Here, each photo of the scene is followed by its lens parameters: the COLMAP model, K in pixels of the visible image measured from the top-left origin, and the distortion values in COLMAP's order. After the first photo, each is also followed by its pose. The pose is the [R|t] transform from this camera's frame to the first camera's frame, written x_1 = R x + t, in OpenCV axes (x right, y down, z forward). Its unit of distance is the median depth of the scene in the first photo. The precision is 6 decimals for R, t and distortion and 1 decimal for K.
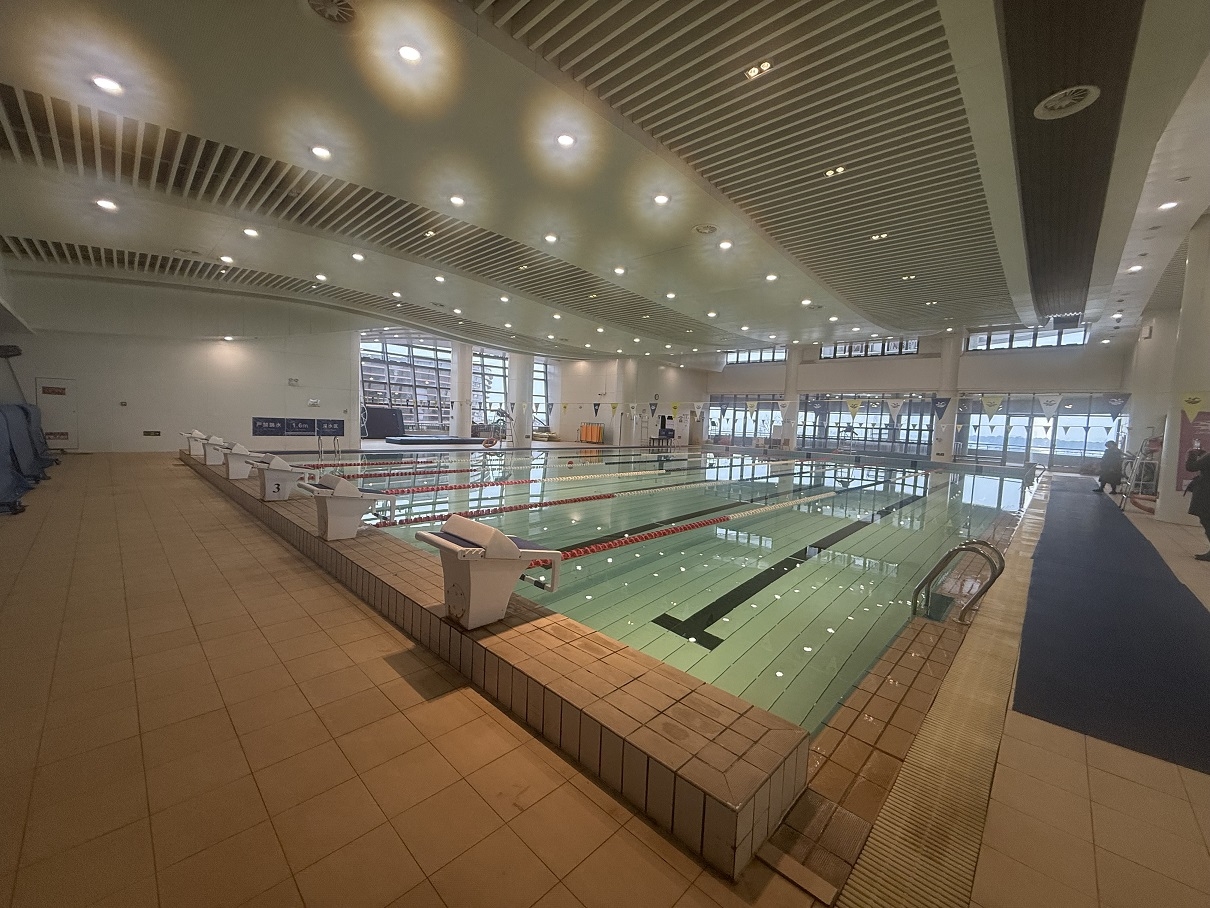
lens RADIAL K [[482.9, 0, 611.9], [0, 482.9, 446.7], [0, 0, 1]] dist [0.001827, -0.000117]
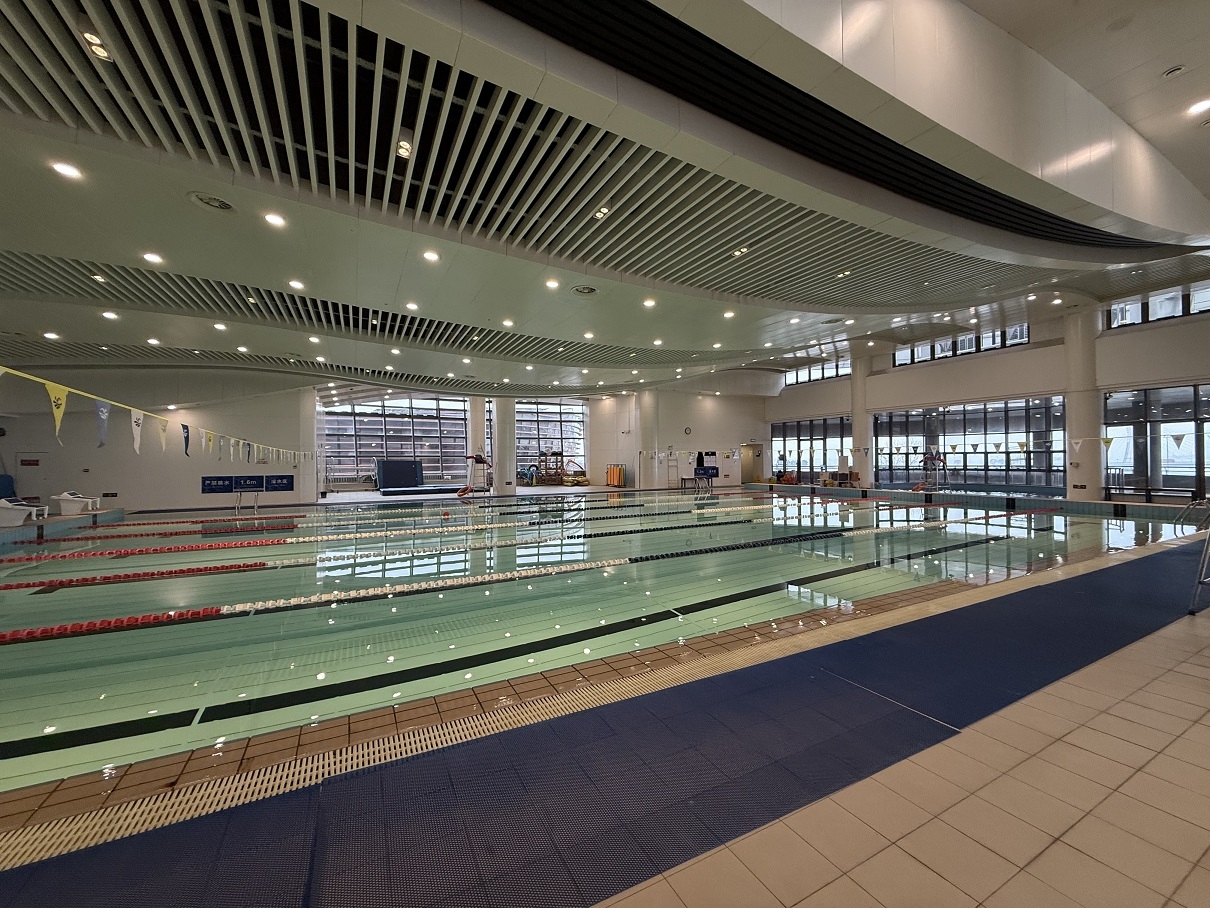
lens RADIAL K [[482.9, 0, 604.8], [0, 482.9, 462.2], [0, 0, 1]] dist [0.001827, -0.000117]
pose [[0.946758, -0.051109, -0.317863, 0.220230], [0.033372, 0.997580, -0.061000, 0.001488], [0.320211, 0.047144, 0.946172, 0.122685]]
